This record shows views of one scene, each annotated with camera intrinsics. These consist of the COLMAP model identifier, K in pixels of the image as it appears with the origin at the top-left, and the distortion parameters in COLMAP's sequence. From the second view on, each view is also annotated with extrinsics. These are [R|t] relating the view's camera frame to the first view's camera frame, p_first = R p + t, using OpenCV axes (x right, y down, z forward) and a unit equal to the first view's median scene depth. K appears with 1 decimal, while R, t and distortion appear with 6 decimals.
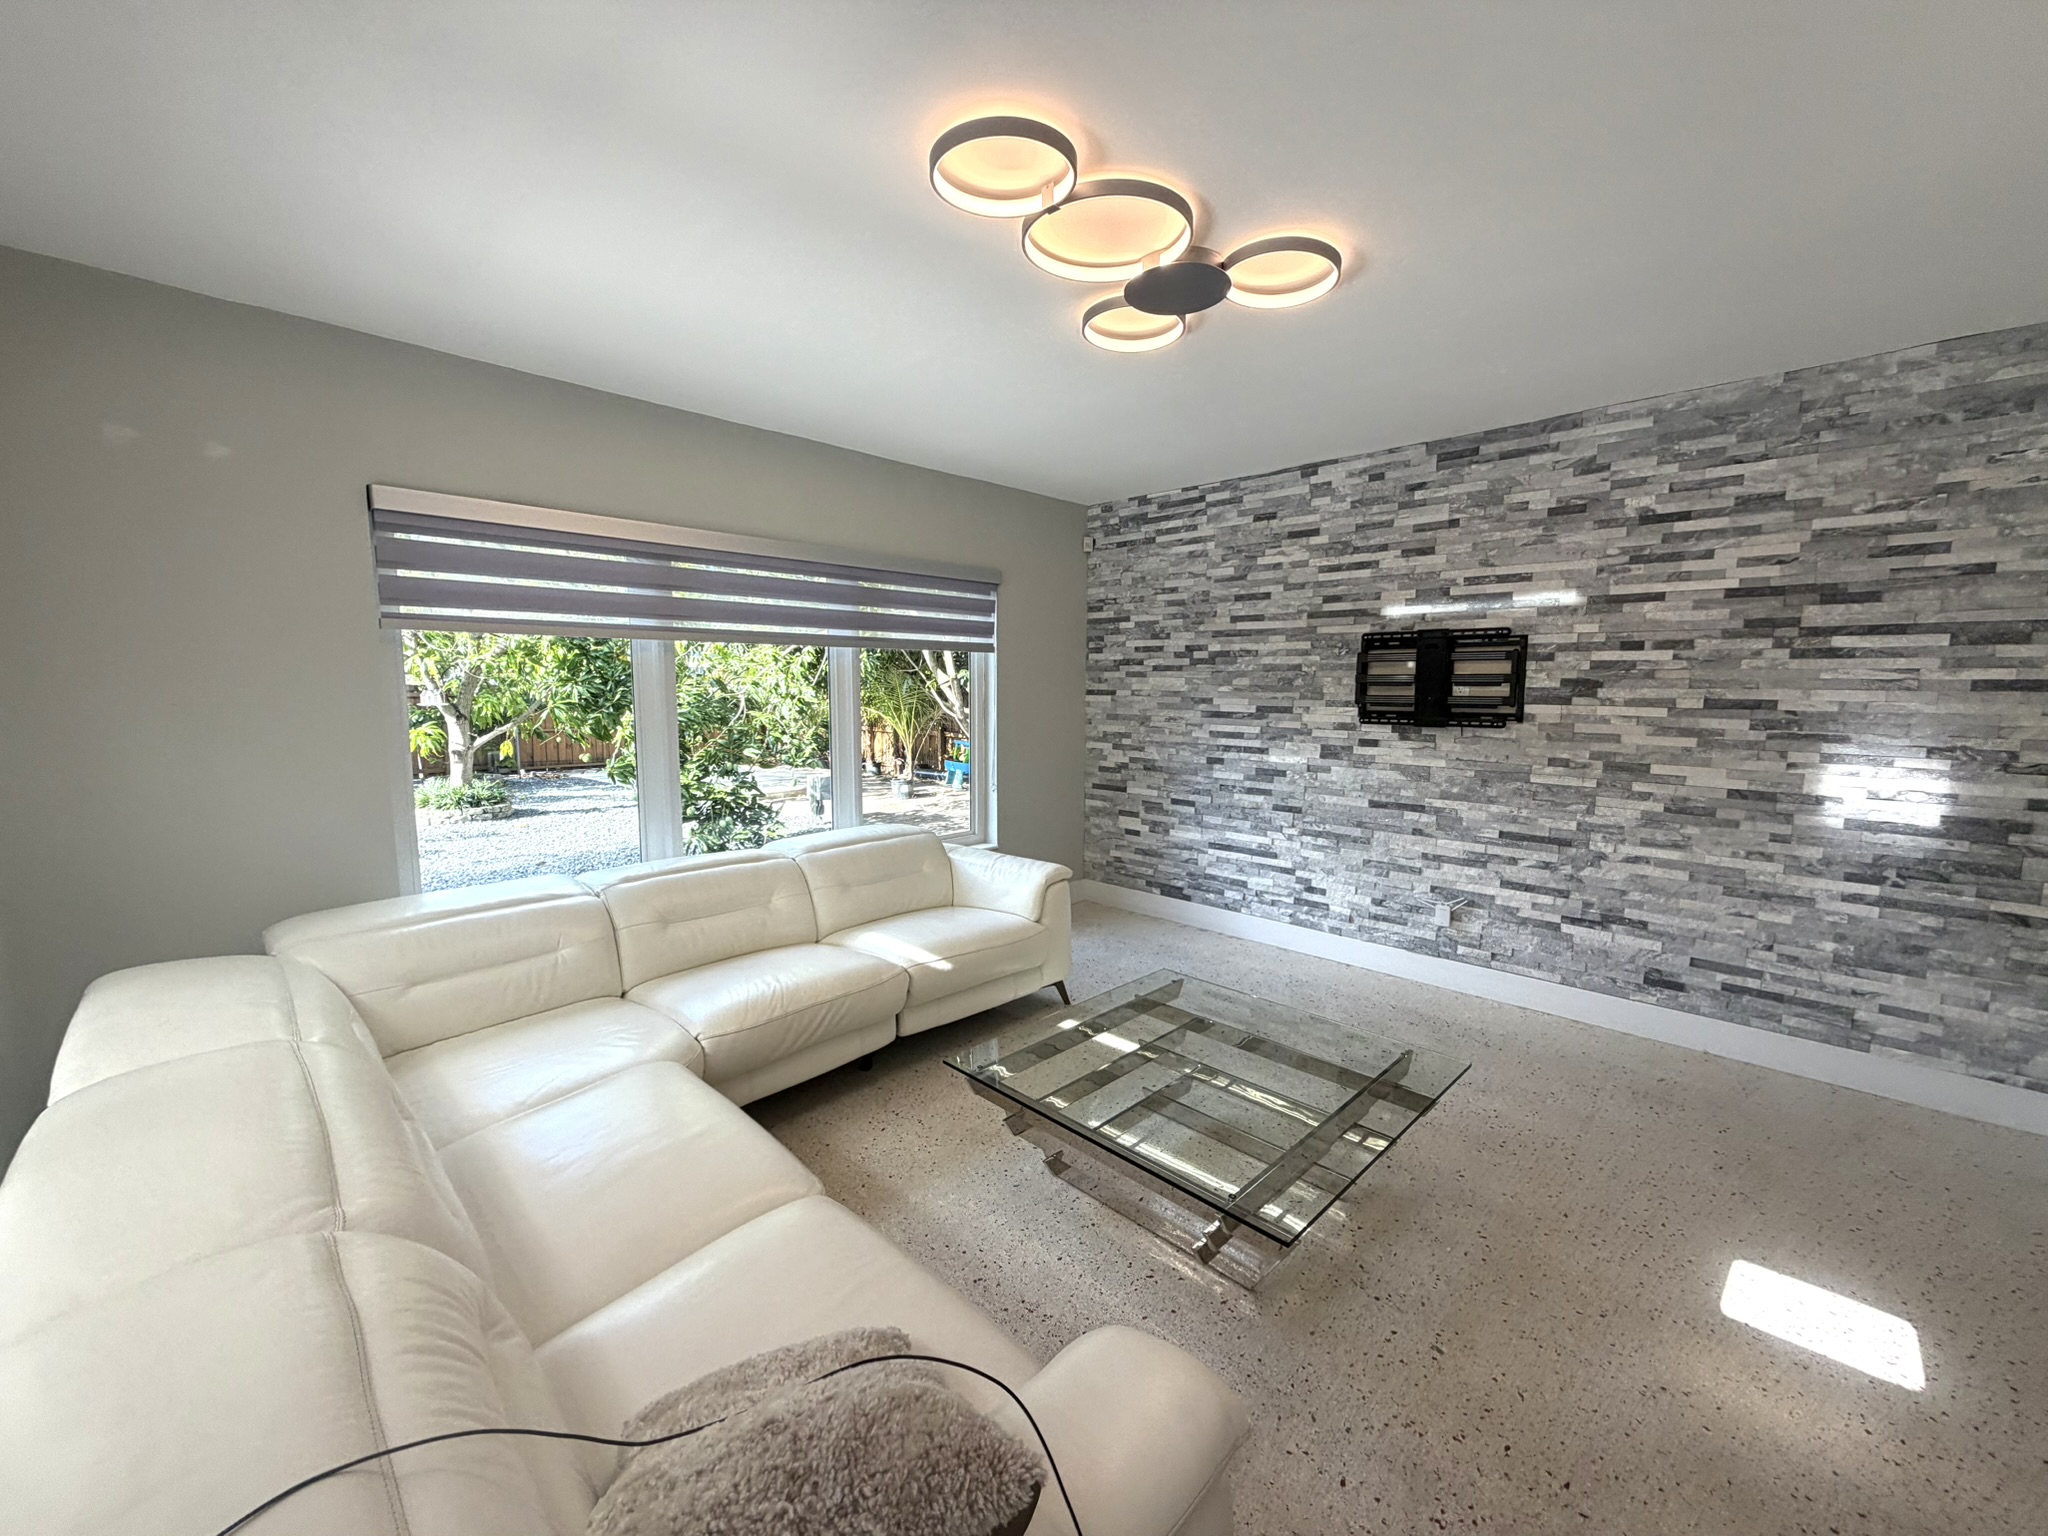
lens RADIAL K [[814.6, 0, 1027.9], [0, 814.6, 773.6], [0, 0, 1]] dist [-0.000293, -0.000139]
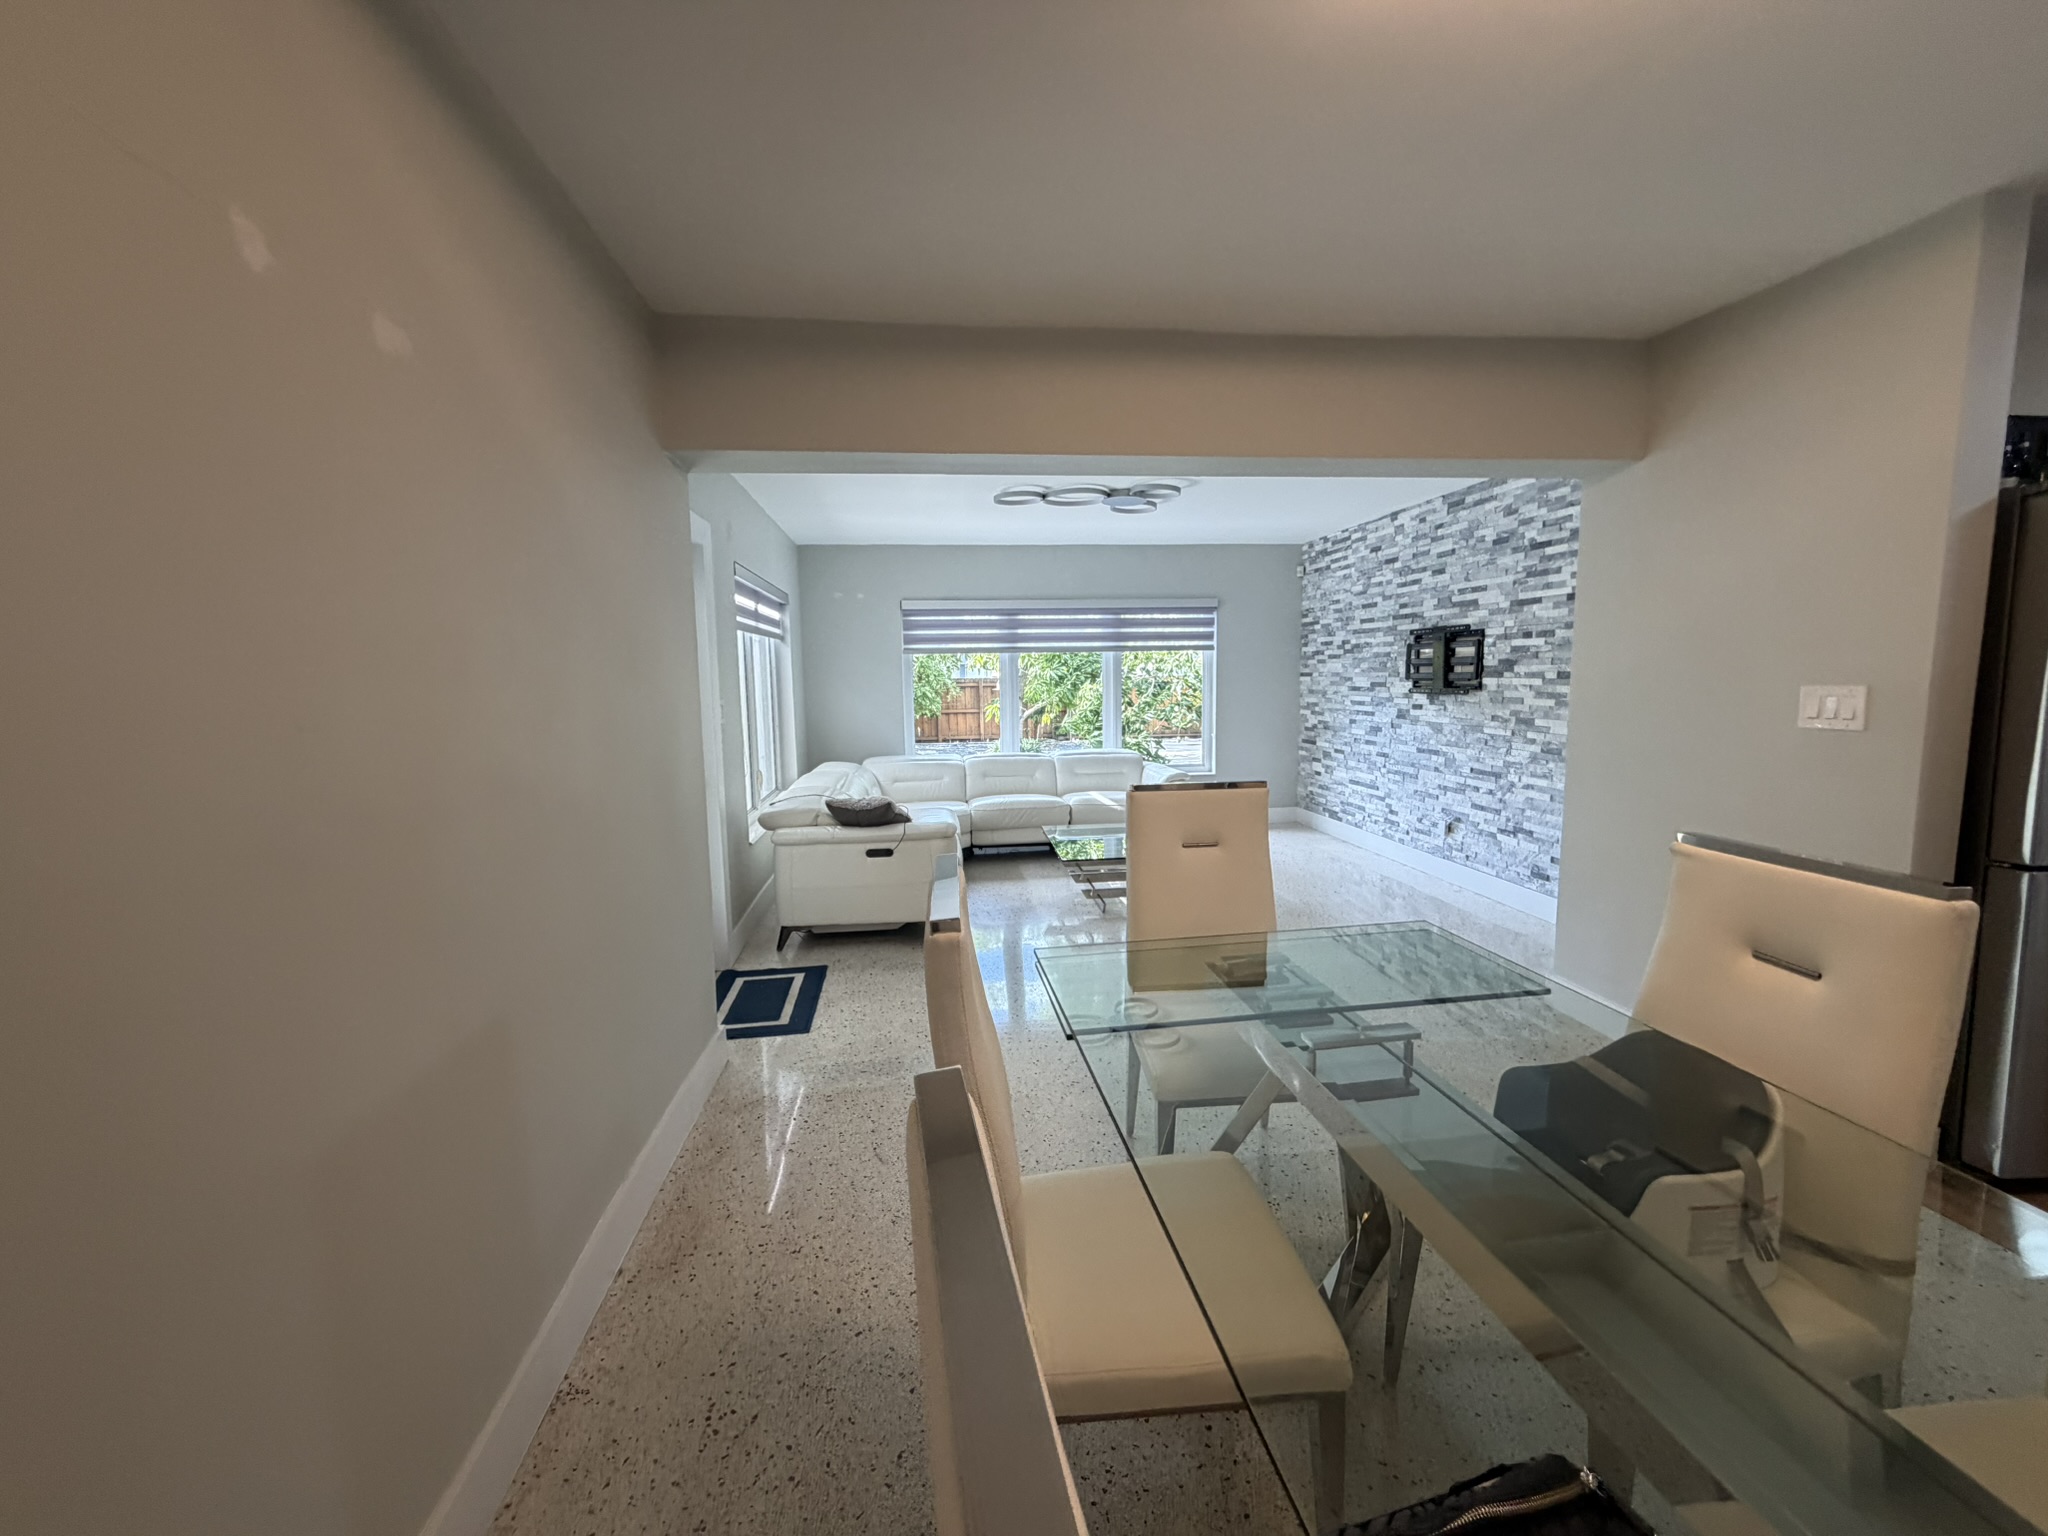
lens RADIAL K [[814.6, 0, 1027.9], [0, 814.6, 773.6], [0, 0, 1]] dist [-0.000293, -0.000139]
pose [[0.778496, 0.060138, -0.624762, 0.789406], [-0.051733, 0.998160, 0.031617, 0.068958], [0.625514, 0.007707, 0.780175, -0.532550]]
